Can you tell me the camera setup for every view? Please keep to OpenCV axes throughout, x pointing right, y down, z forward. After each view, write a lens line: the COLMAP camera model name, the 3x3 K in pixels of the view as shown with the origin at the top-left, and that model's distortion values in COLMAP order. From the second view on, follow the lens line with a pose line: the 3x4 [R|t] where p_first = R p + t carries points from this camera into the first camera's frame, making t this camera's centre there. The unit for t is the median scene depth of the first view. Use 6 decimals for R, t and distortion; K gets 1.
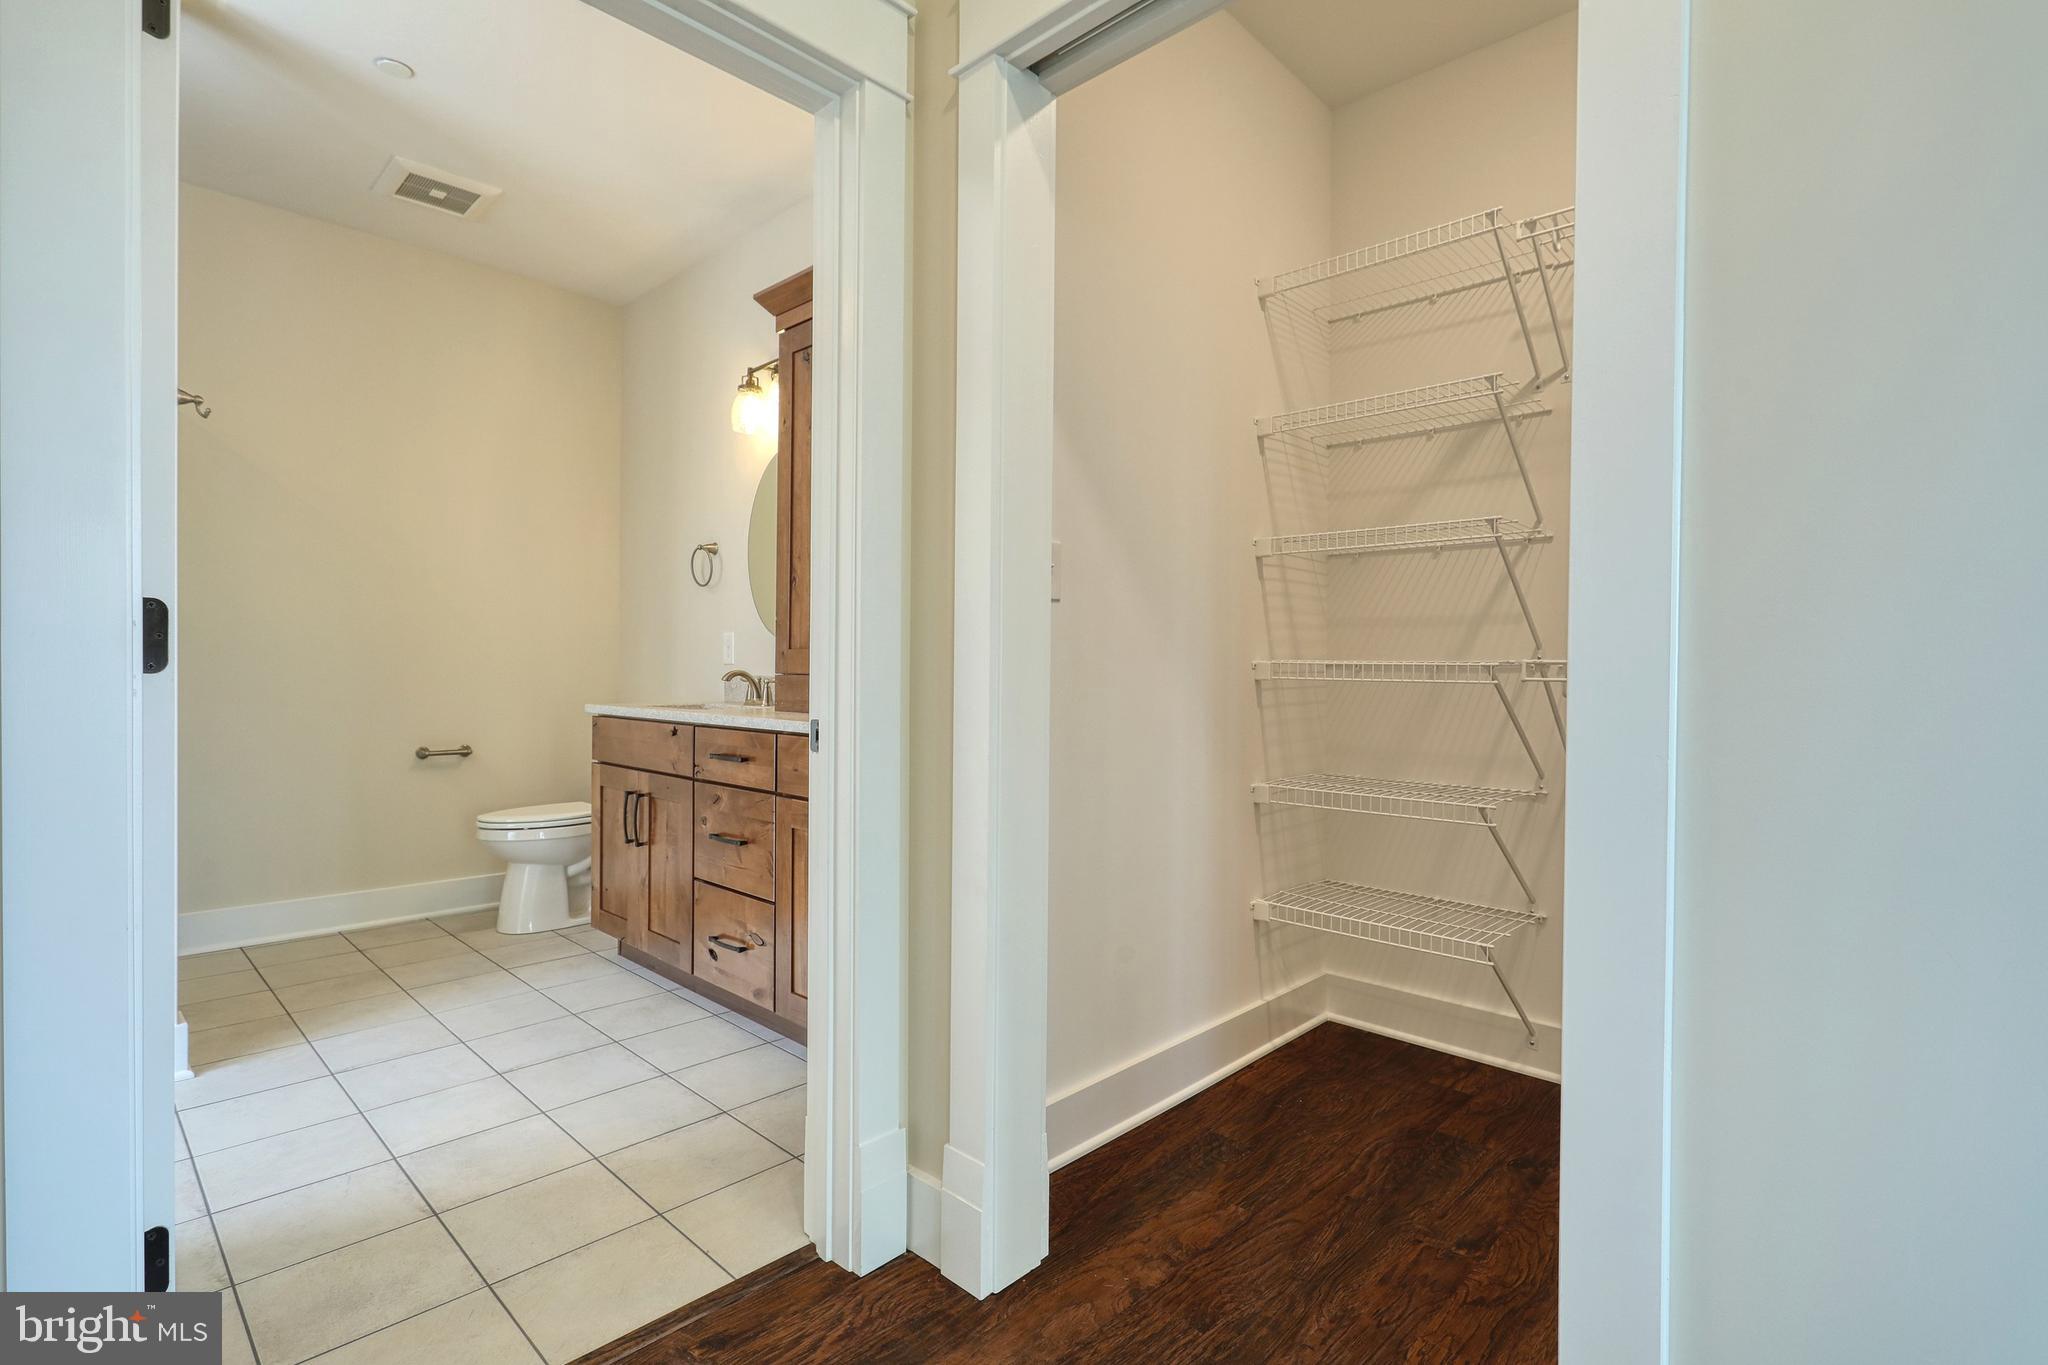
lens RADIAL K [[970.5, 0, 1026.5], [0, 970.5, 666.0], [0, 0, 1]] dist [-0.000139, 0.001346]
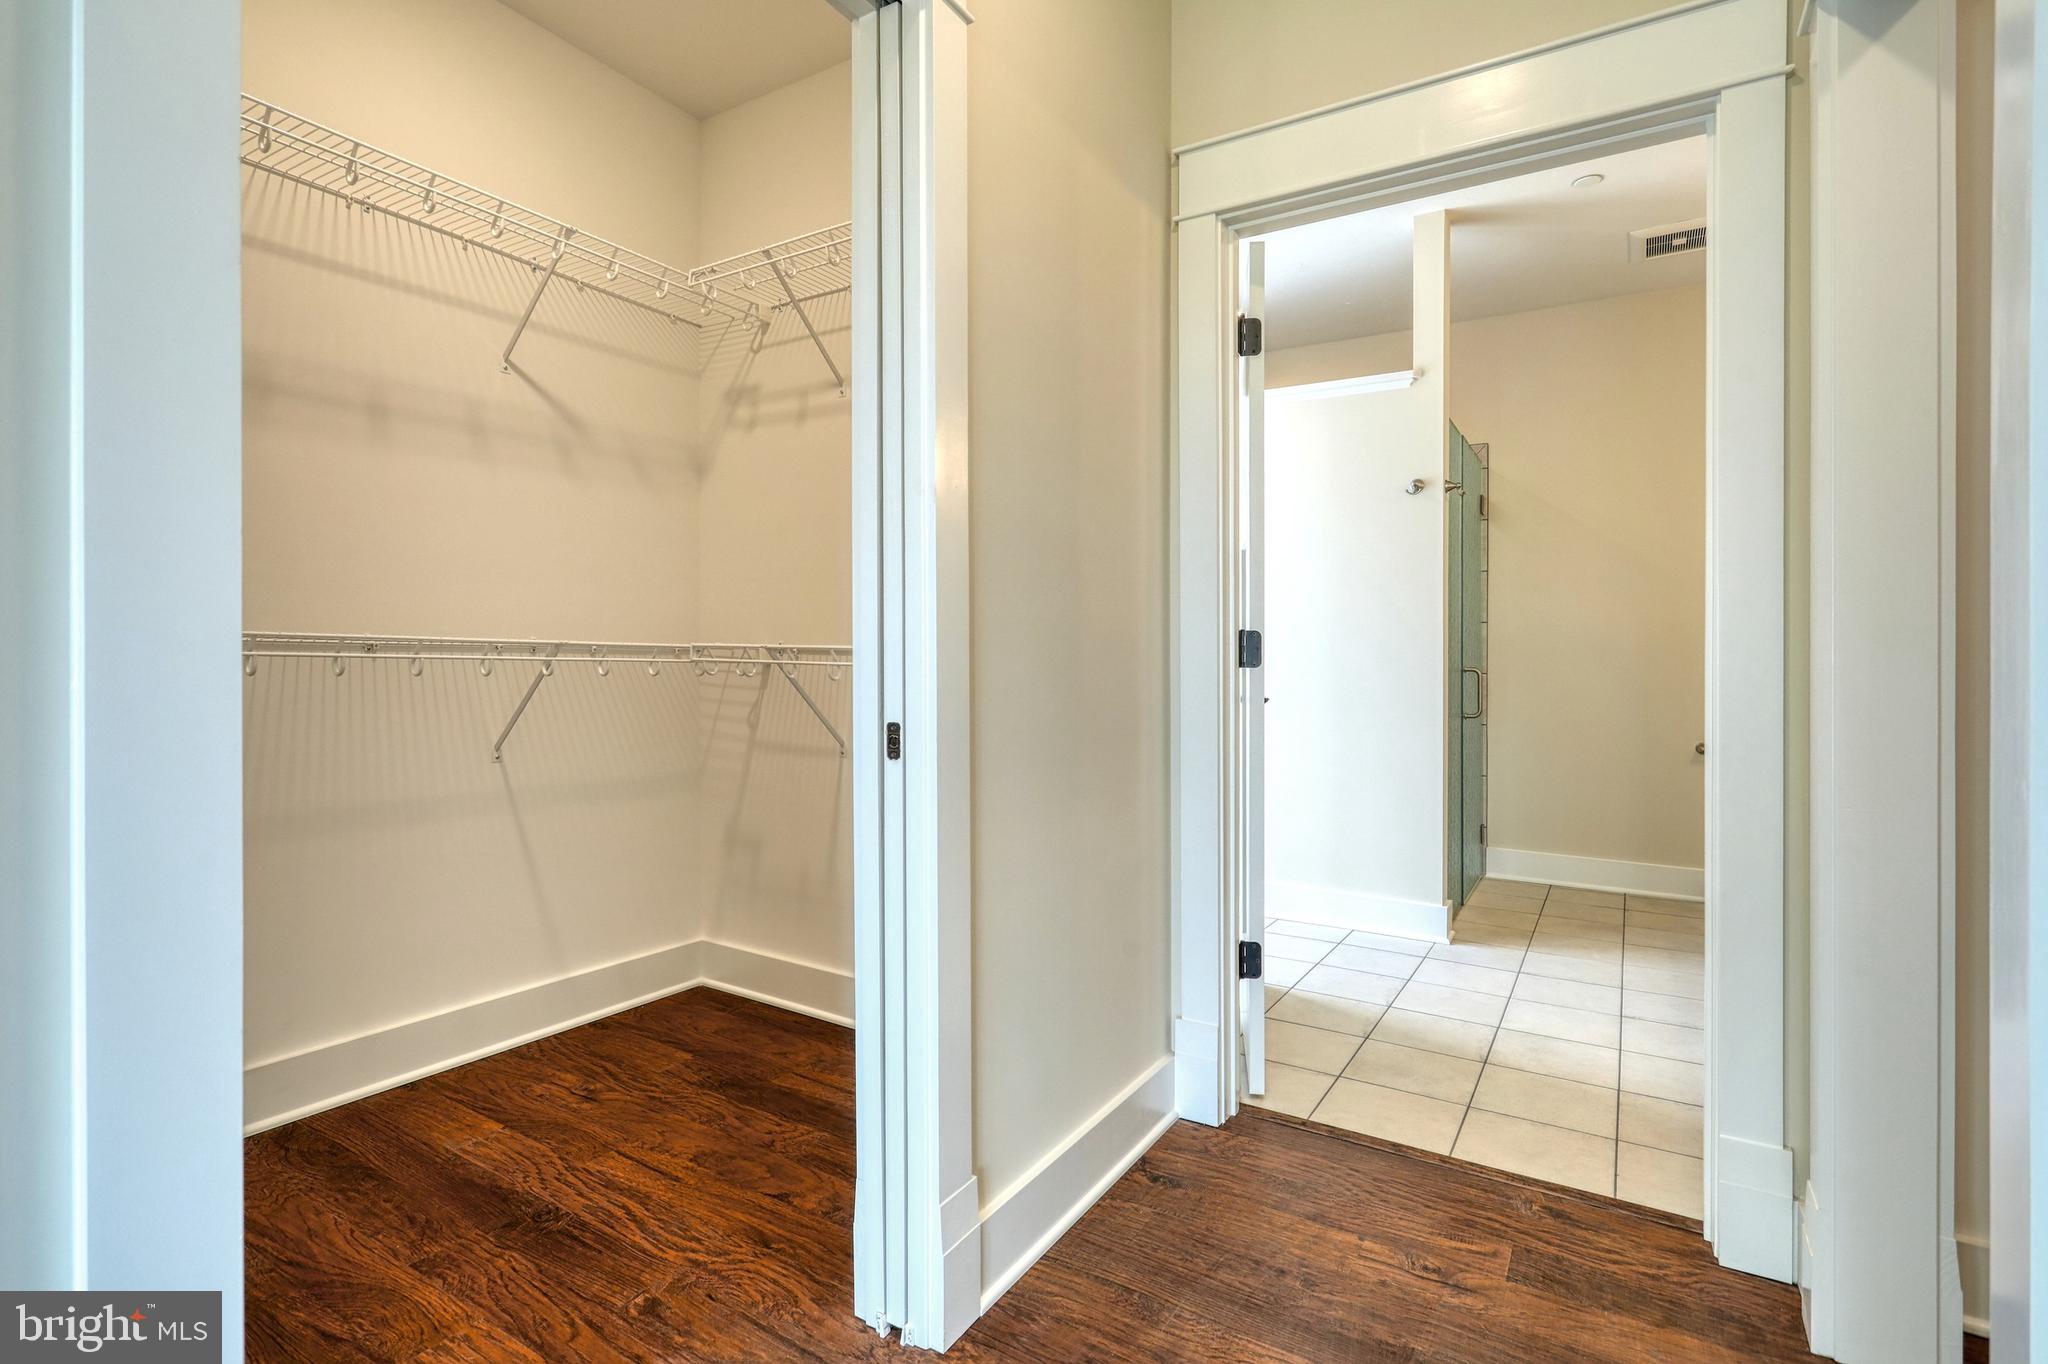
lens RADIAL K [[970.5, 0, 1015.1], [0, 970.5, 672.3], [0, 0, 1]] dist [-0.000139, 0.001346]
pose [[0.211101, 0.006884, -0.977440, 0.576260], [-0.004693, 0.999971, 0.006029, 0.003870], [0.977453, 0.003314, 0.211128, 0.051114]]
